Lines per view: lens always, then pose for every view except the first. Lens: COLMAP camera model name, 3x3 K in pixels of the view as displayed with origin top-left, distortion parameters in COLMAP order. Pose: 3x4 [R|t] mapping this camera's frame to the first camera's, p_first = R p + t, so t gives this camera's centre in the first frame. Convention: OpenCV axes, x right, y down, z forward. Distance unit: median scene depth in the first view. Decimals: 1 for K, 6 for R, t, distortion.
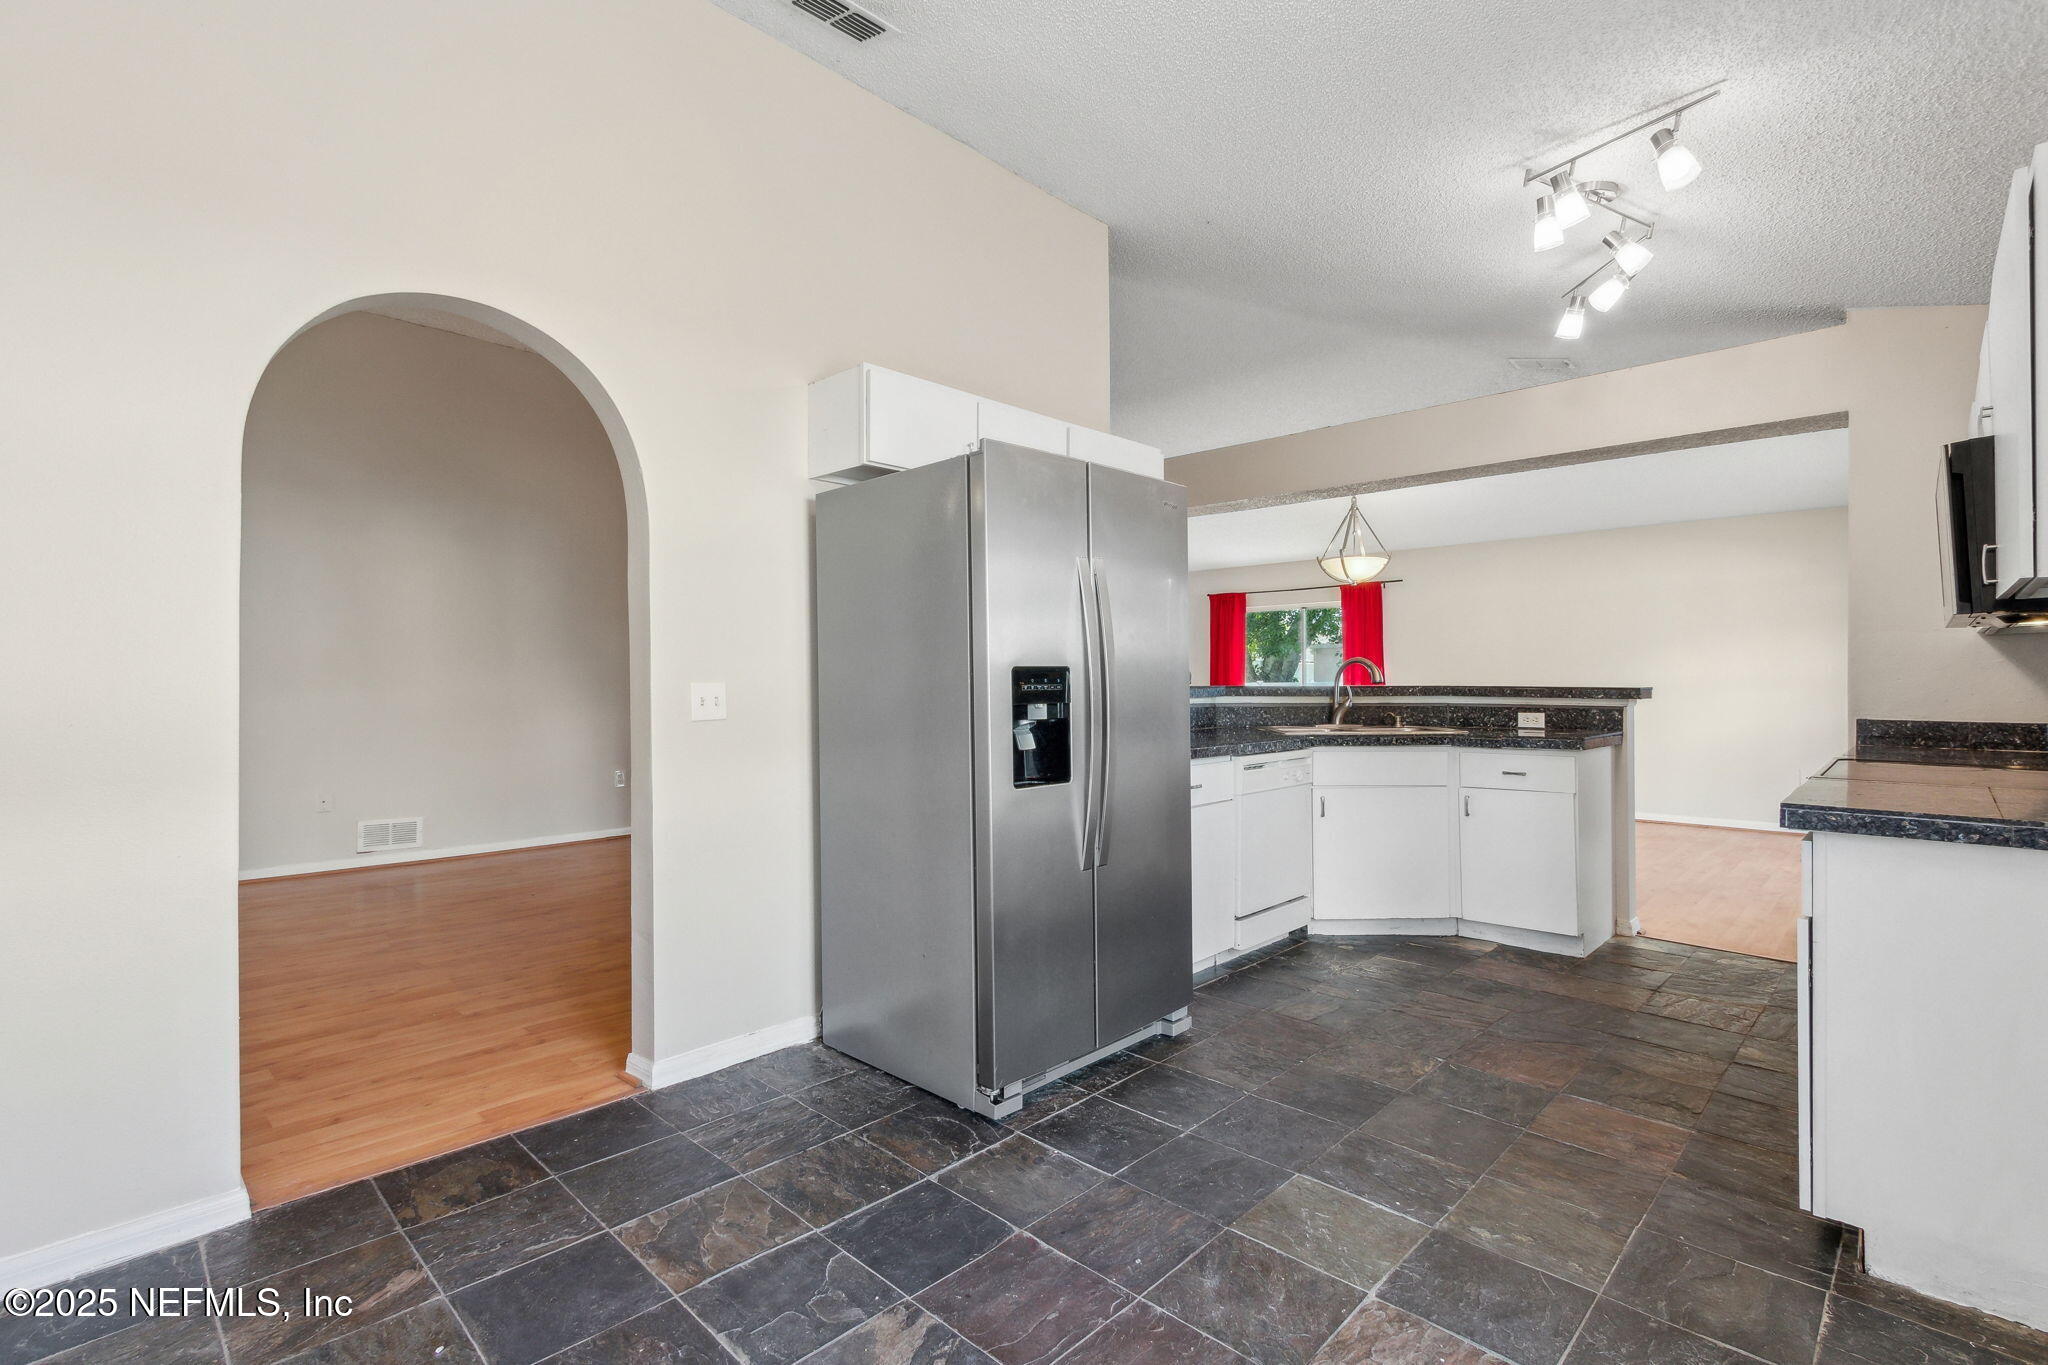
lens RADIAL K [[942.4, 0, 1005.3], [0, 942.4, 690.8], [0, 0, 1]] dist [0.002215, 0.000221]
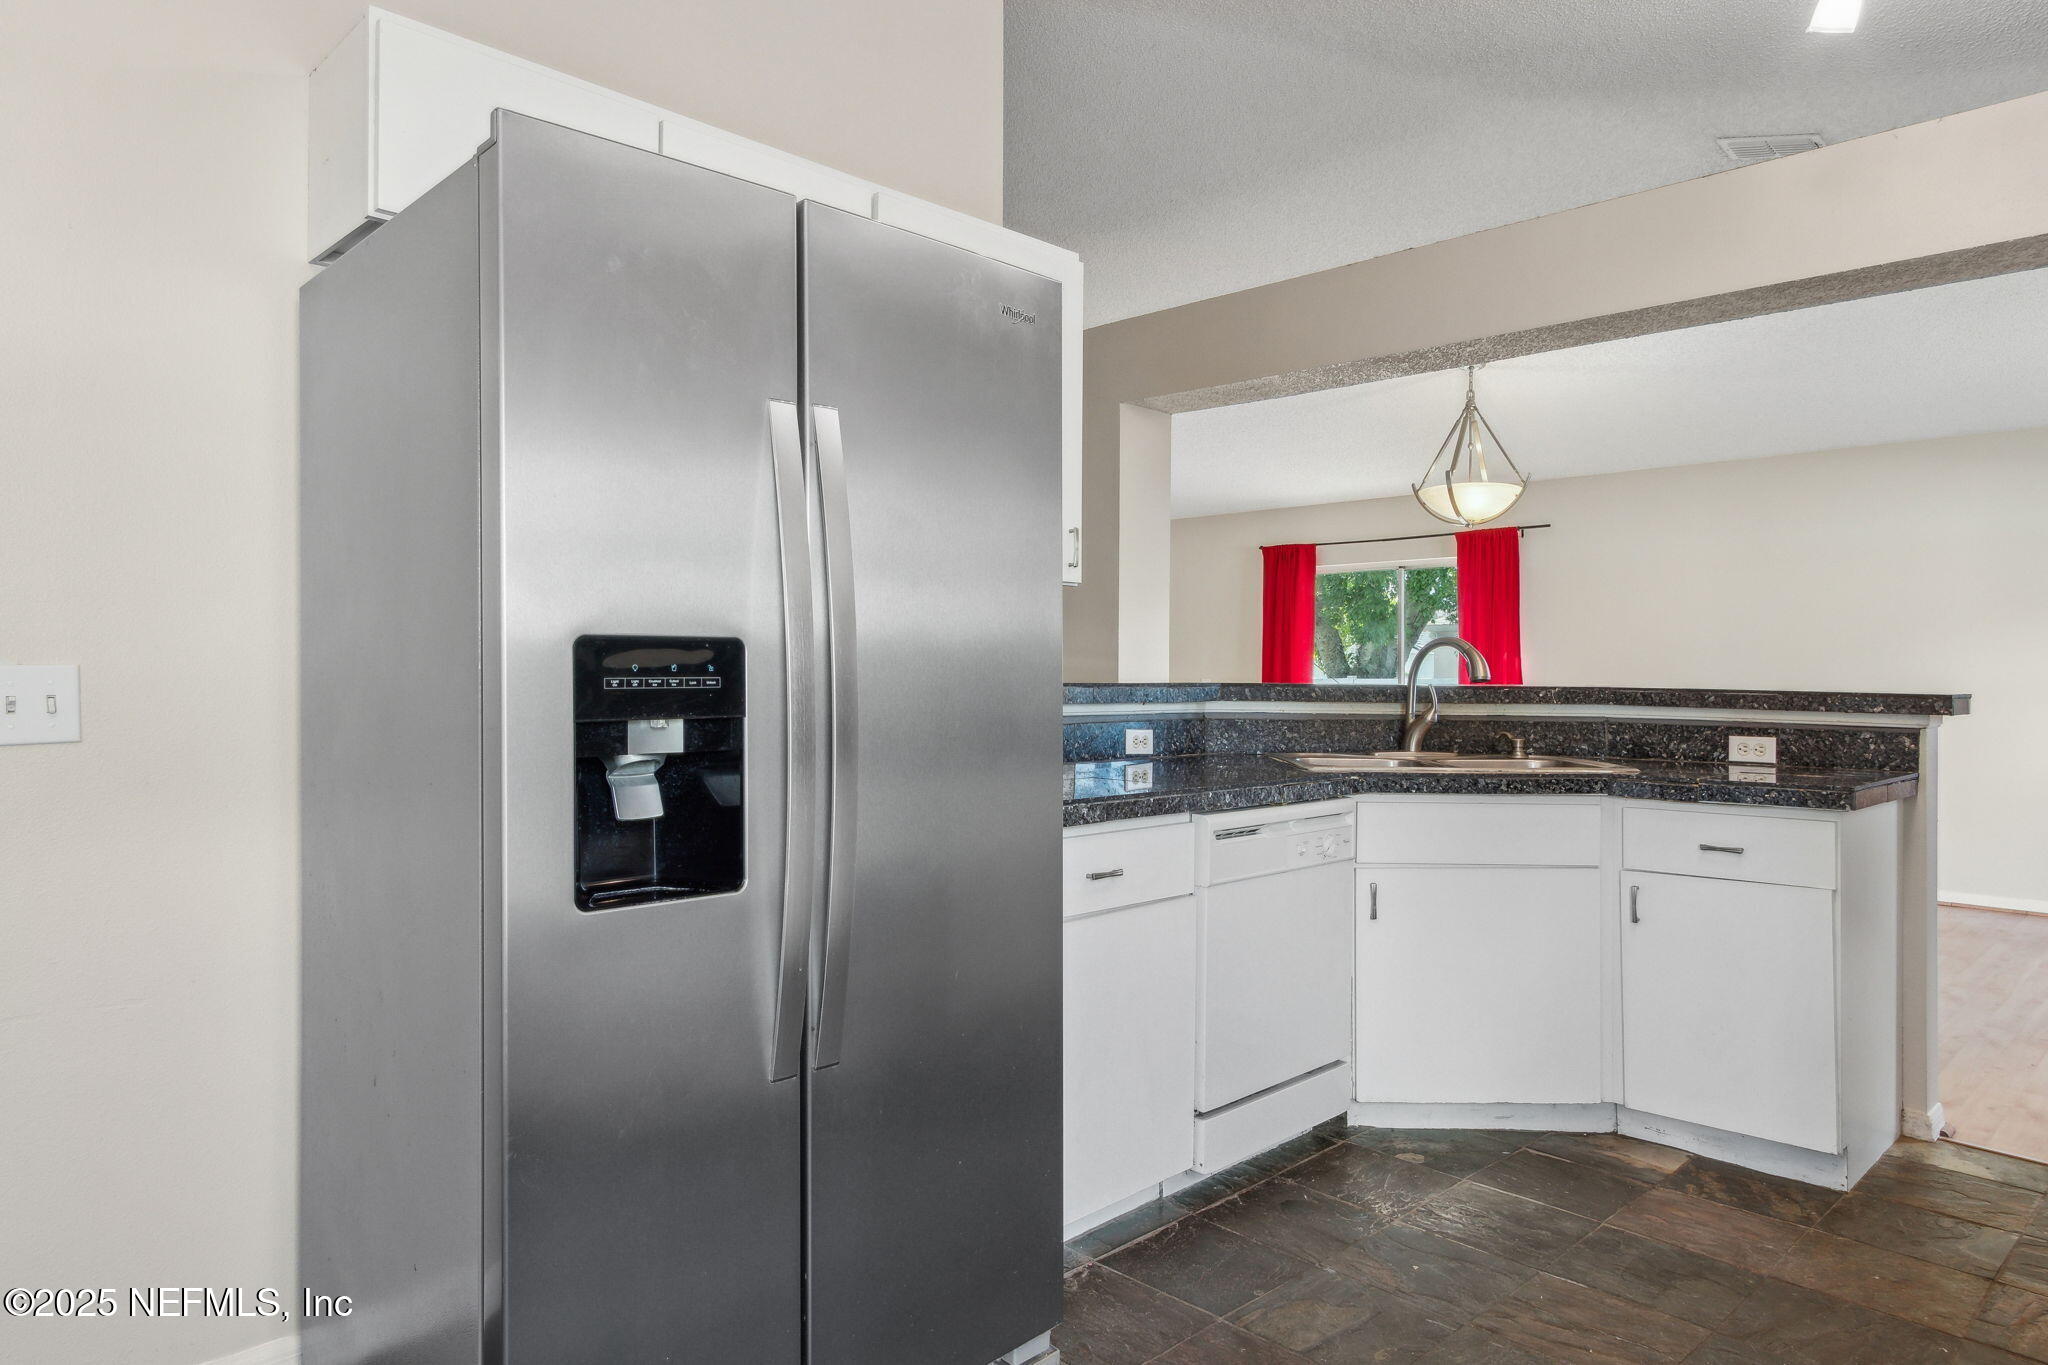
lens RADIAL K [[1284.5, 0, 986.7], [0, 1284.5, 682.5], [0, 0, 1]] dist [-0.001580, -0.002983]
pose [[0.999651, 0.010577, -0.024193, 0.121514], [-0.010656, 0.999938, -0.003149, -0.001866], [0.024159, 0.003406, 0.999702, 0.228138]]
